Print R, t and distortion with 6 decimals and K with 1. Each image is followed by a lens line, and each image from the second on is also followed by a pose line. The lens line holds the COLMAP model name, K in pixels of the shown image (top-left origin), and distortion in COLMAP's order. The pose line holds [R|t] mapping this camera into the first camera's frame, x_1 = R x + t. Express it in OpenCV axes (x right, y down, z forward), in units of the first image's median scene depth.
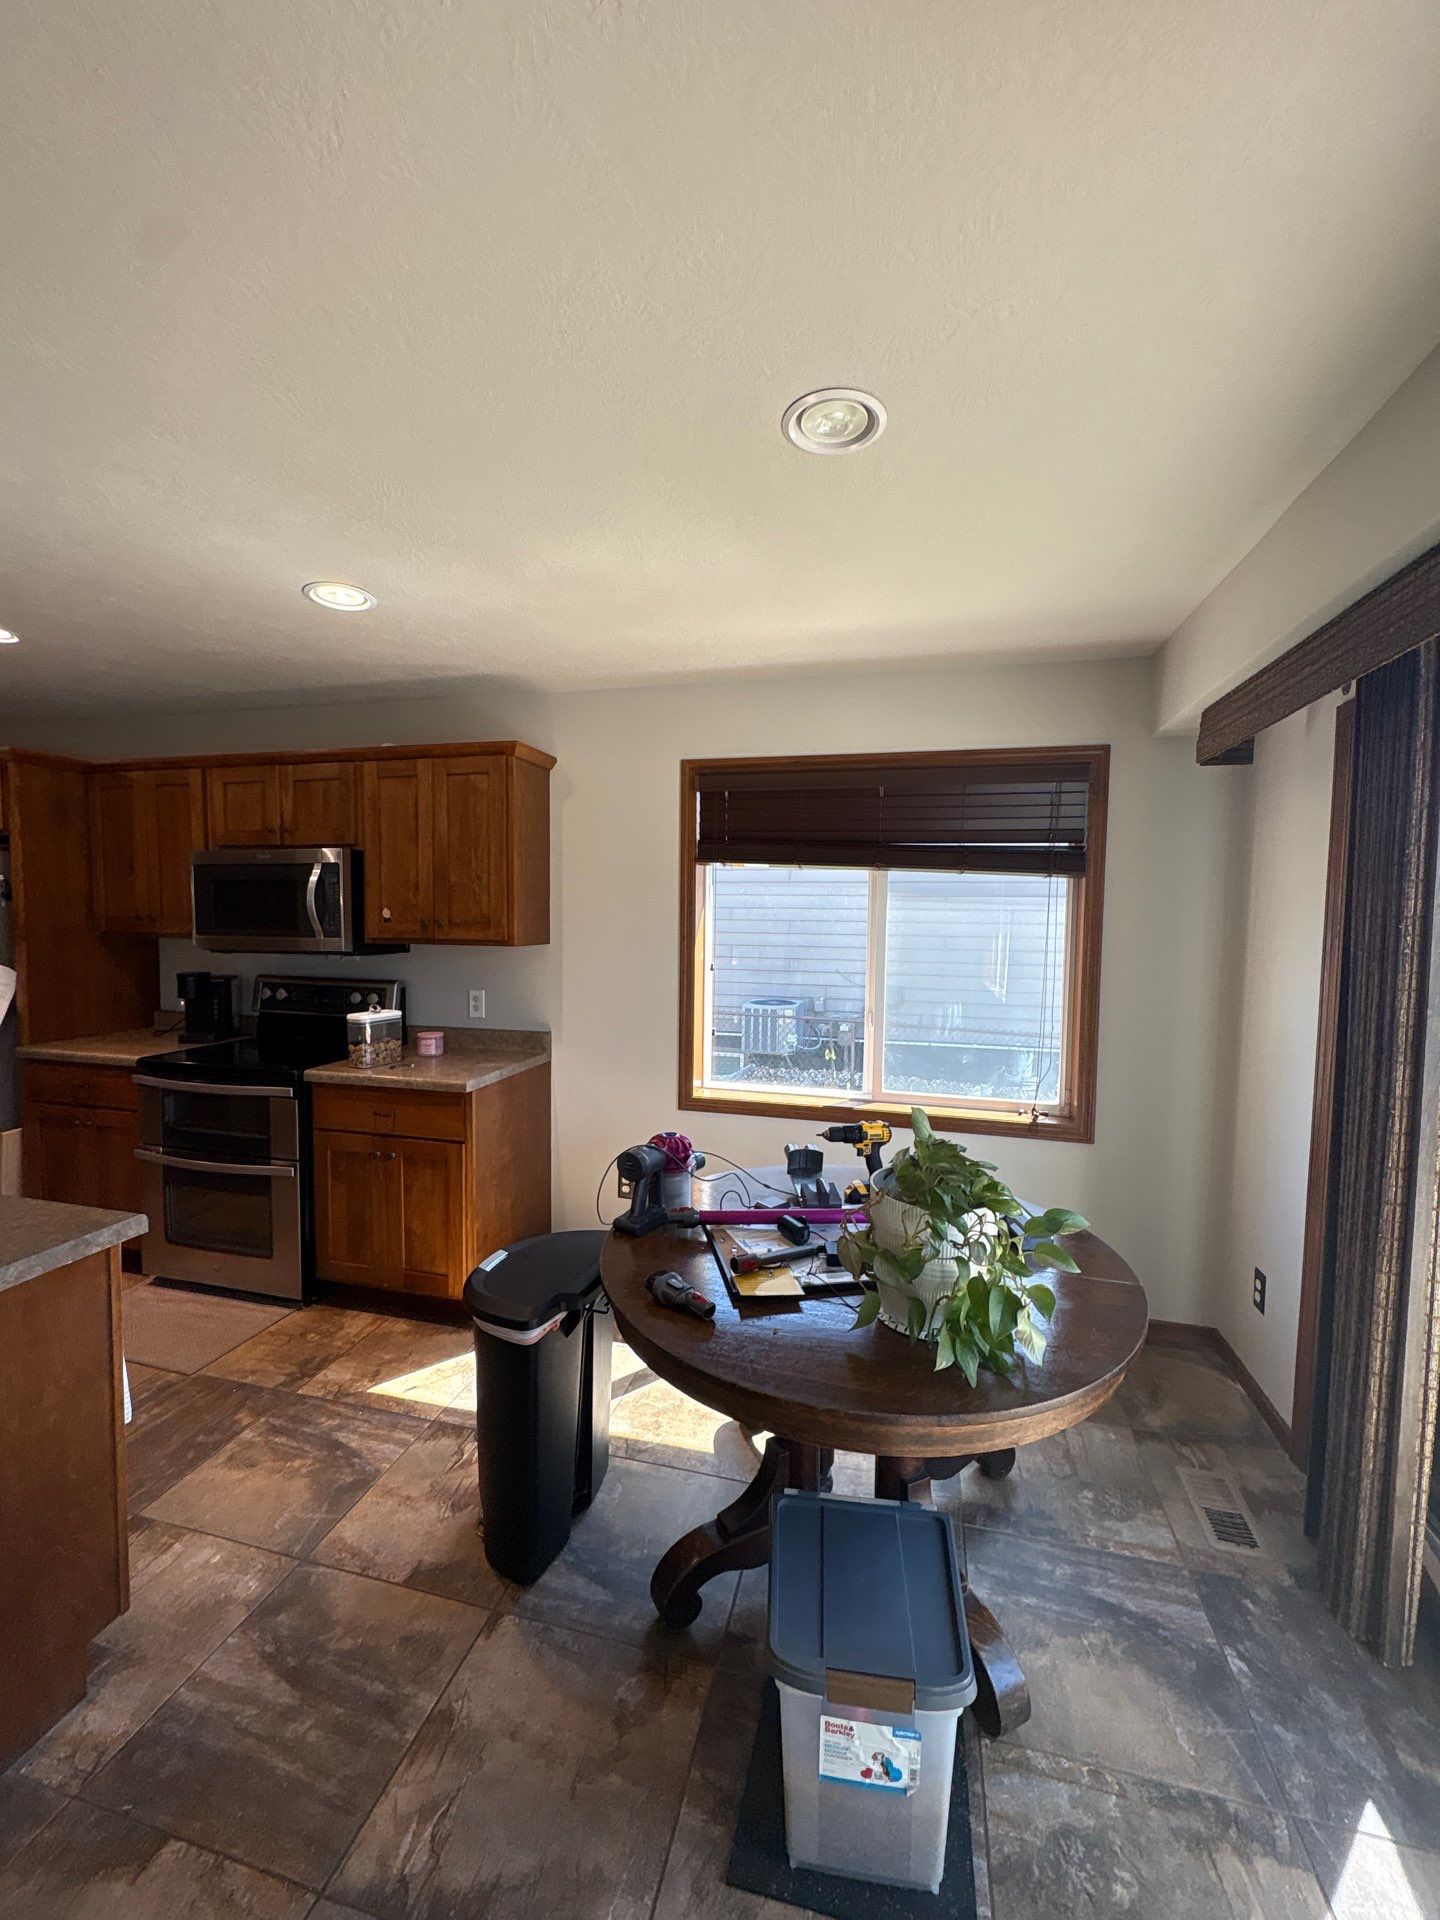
lens RADIAL K [[764.7, 0, 723.5], [0, 764.7, 960.4], [0, 0, 1]] dist [-0.000338, 0.000460]
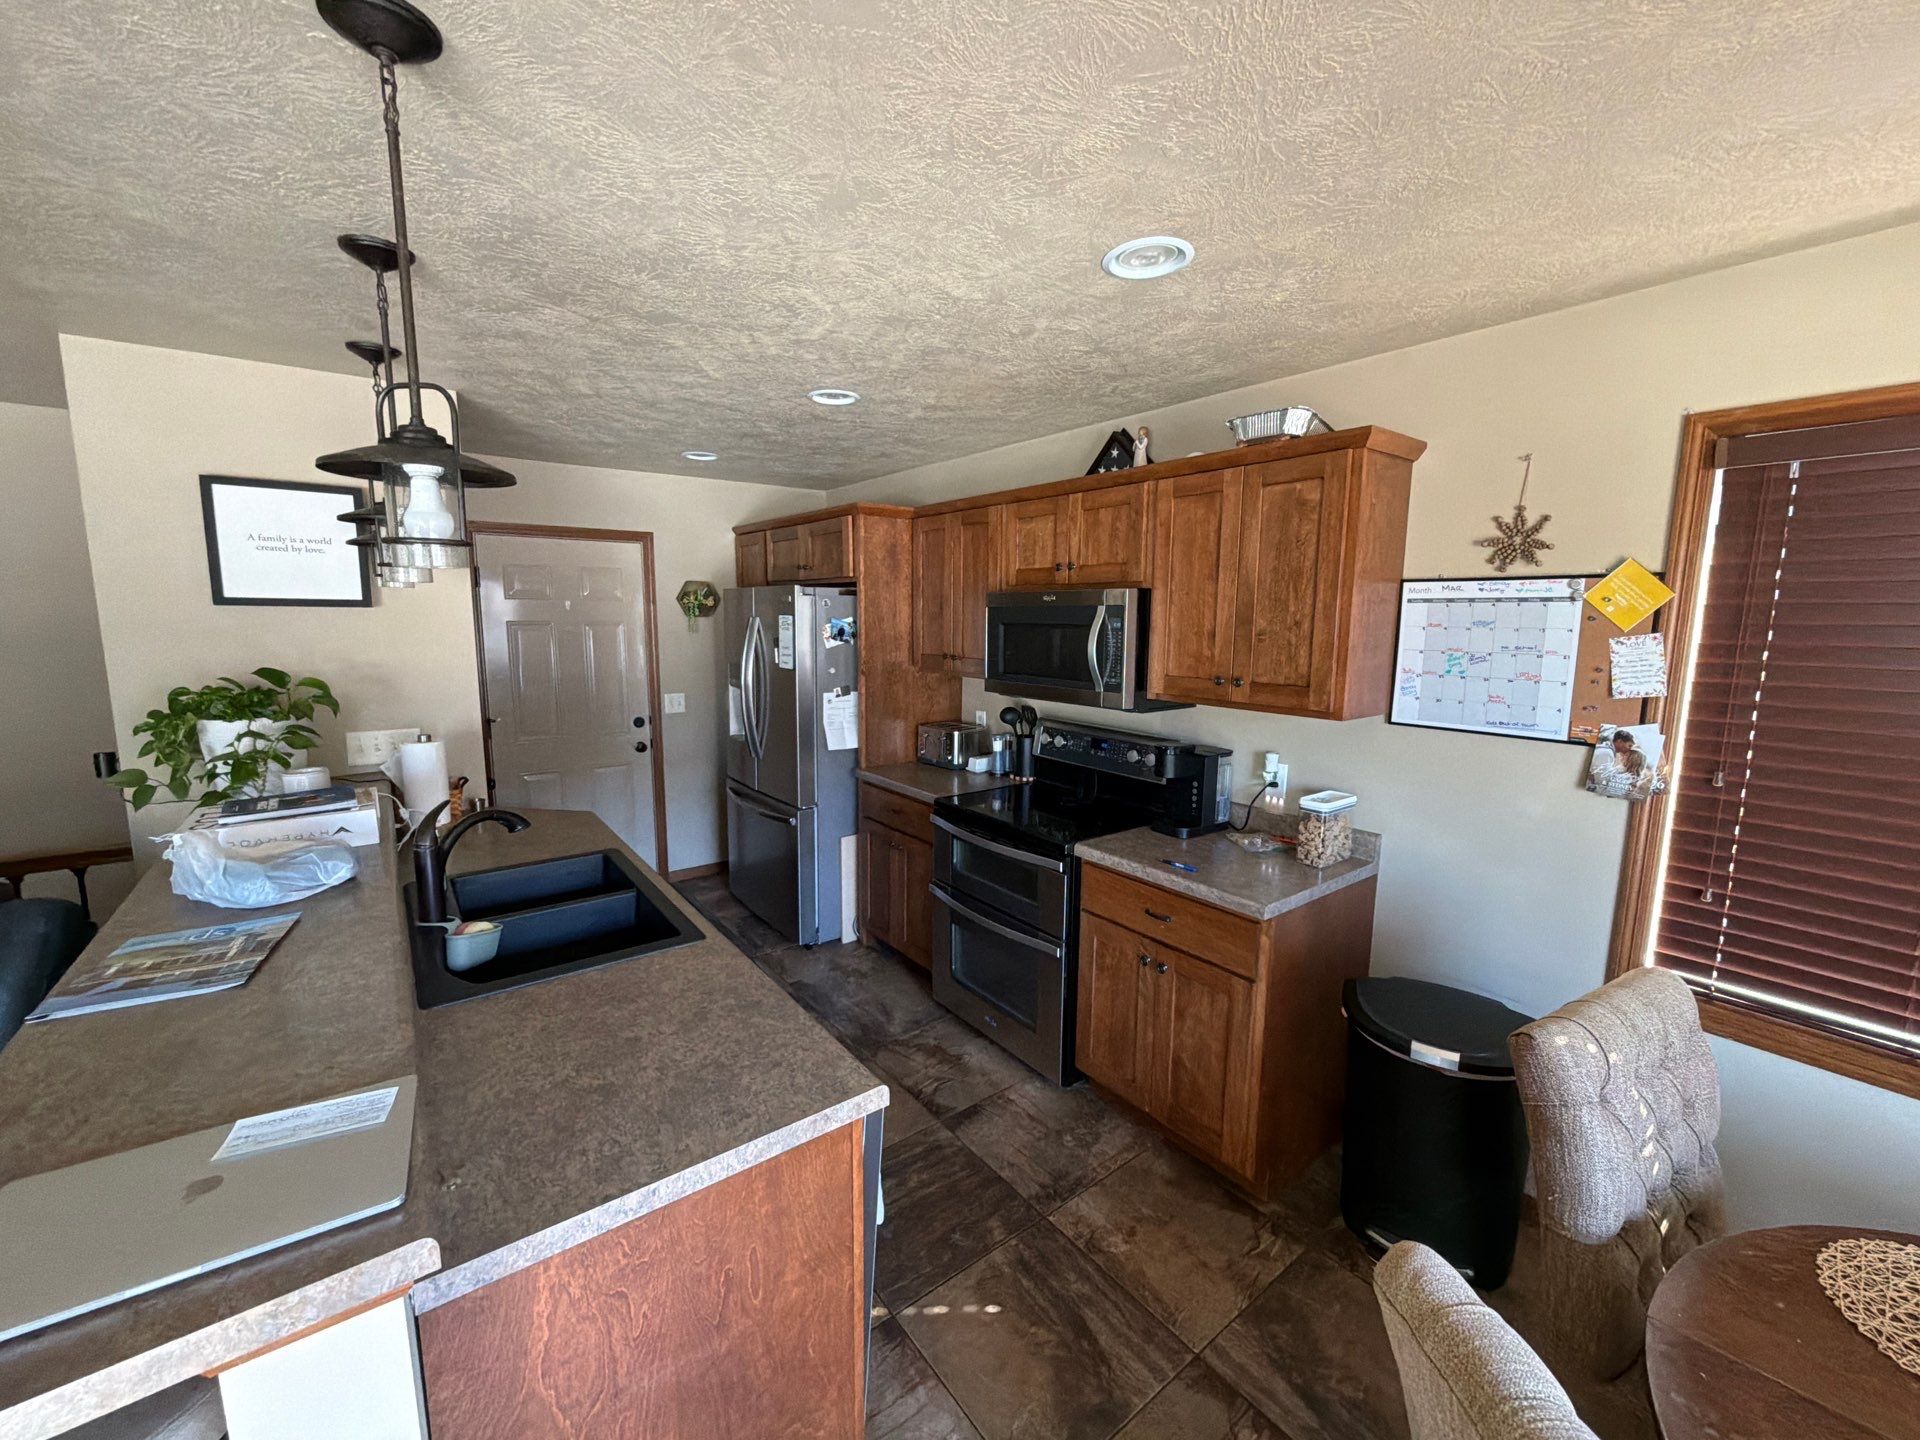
lens RADIAL K [[764.7, 0, 955.6], [0, 764.7, 719.6], [0, 0, 1]] dist [-0.000338, 0.000460]
pose [[0.781913, 0.081532, -0.618033, -0.116064], [-0.036764, 0.995716, 0.084844, -0.067841], [0.622303, -0.043619, 0.781560, 0.218751]]
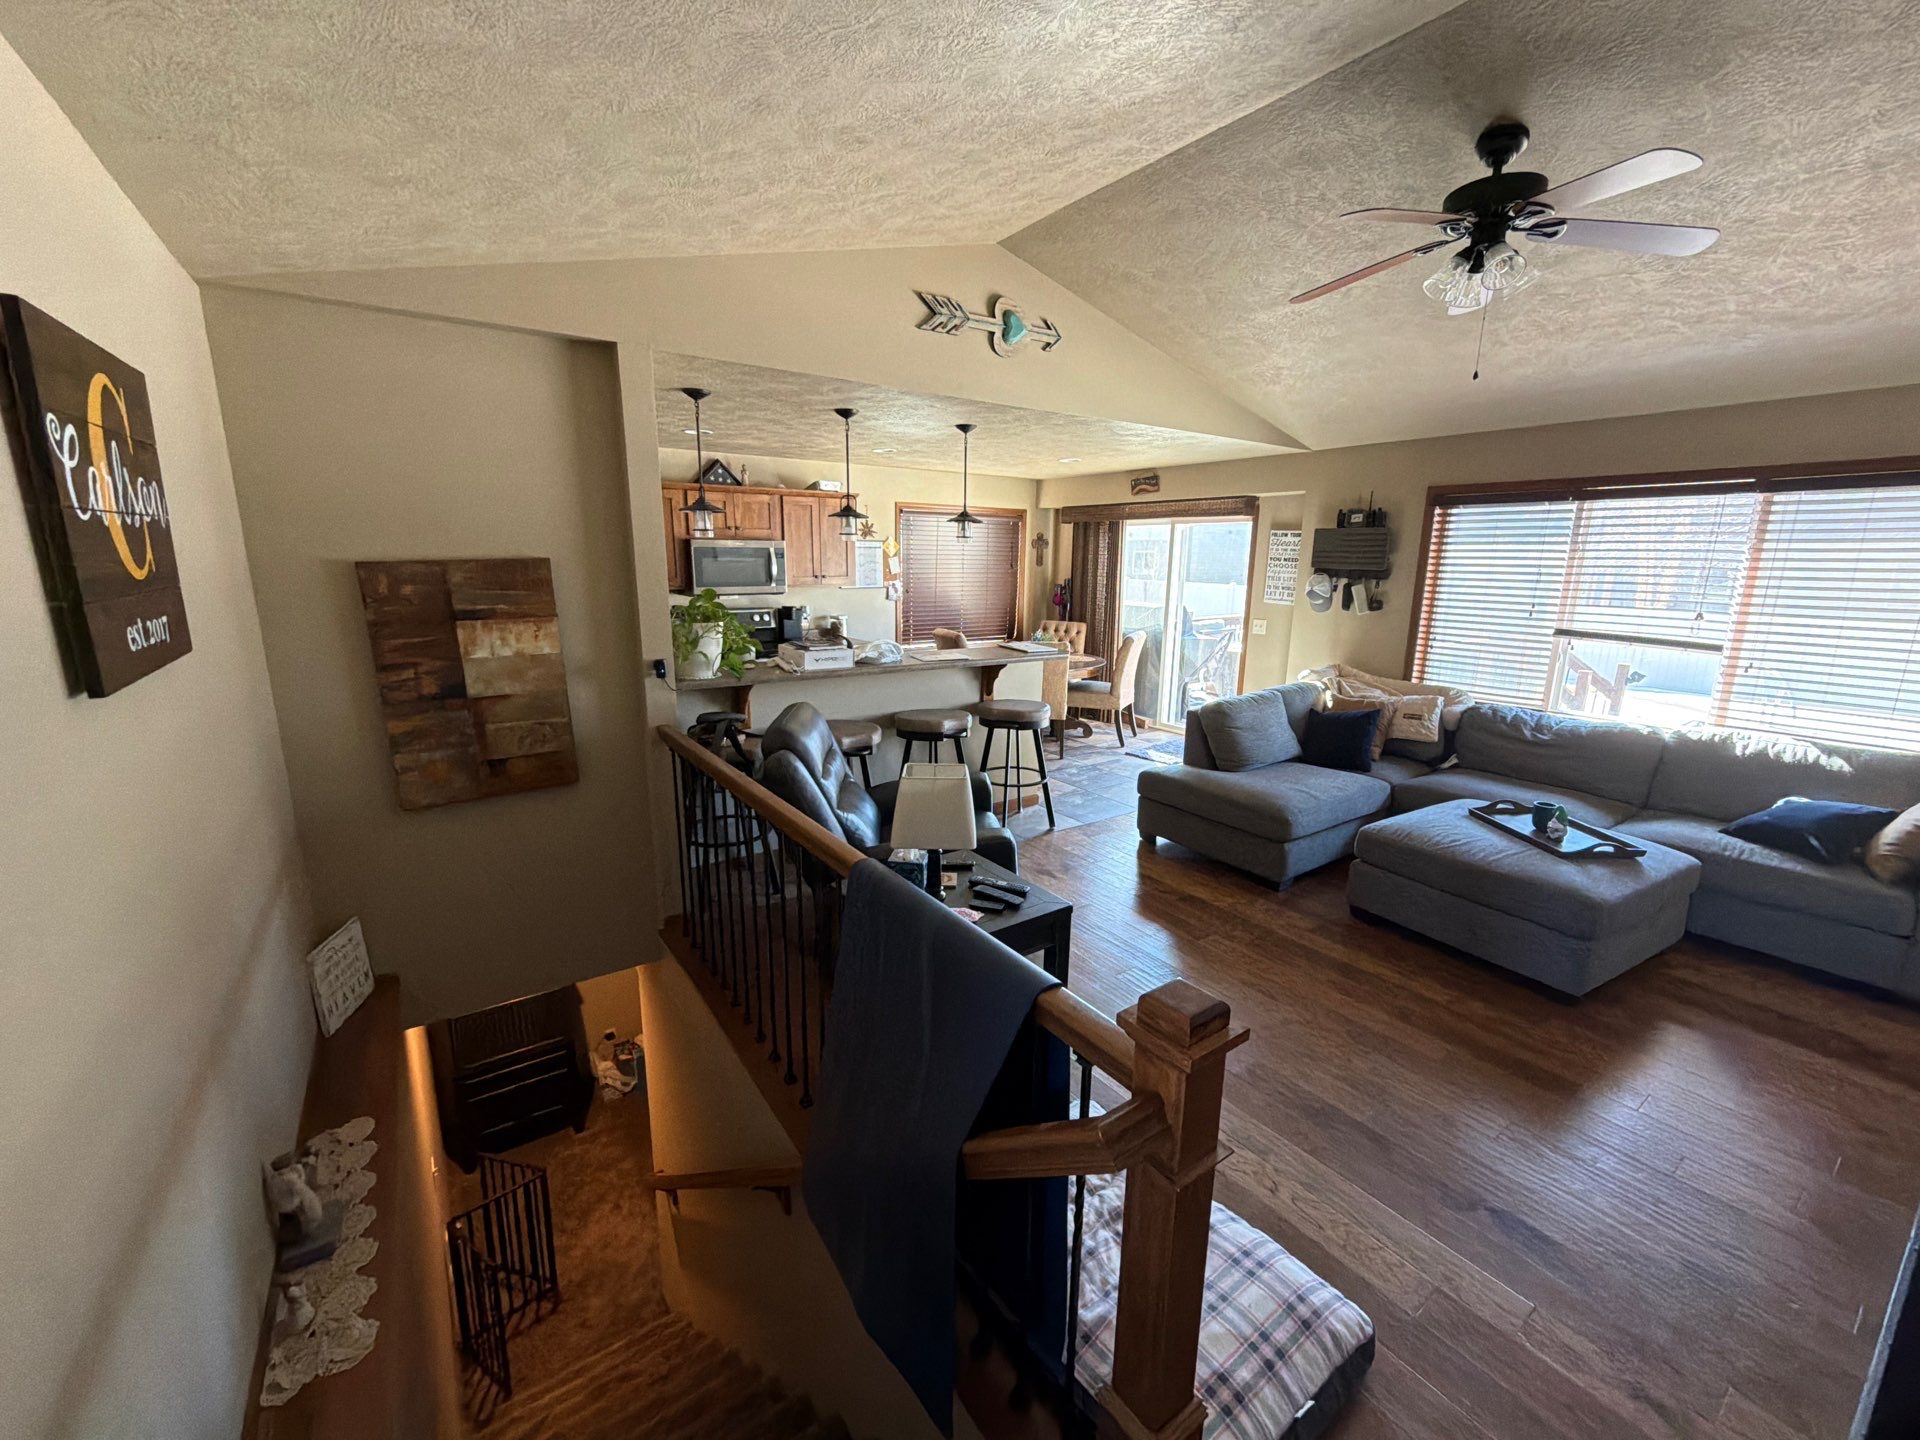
lens RADIAL K [[764.7, 0, 957.2], [0, 764.7, 720.8], [0, 0, 1]] dist [-0.000338, 0.000460]
pose [[0.647214, -0.167453, 0.743689, -1.849158], [0.048710, 0.982666, 0.178871, -0.016931], [-0.760751, -0.079542, 0.644152, -0.713491]]
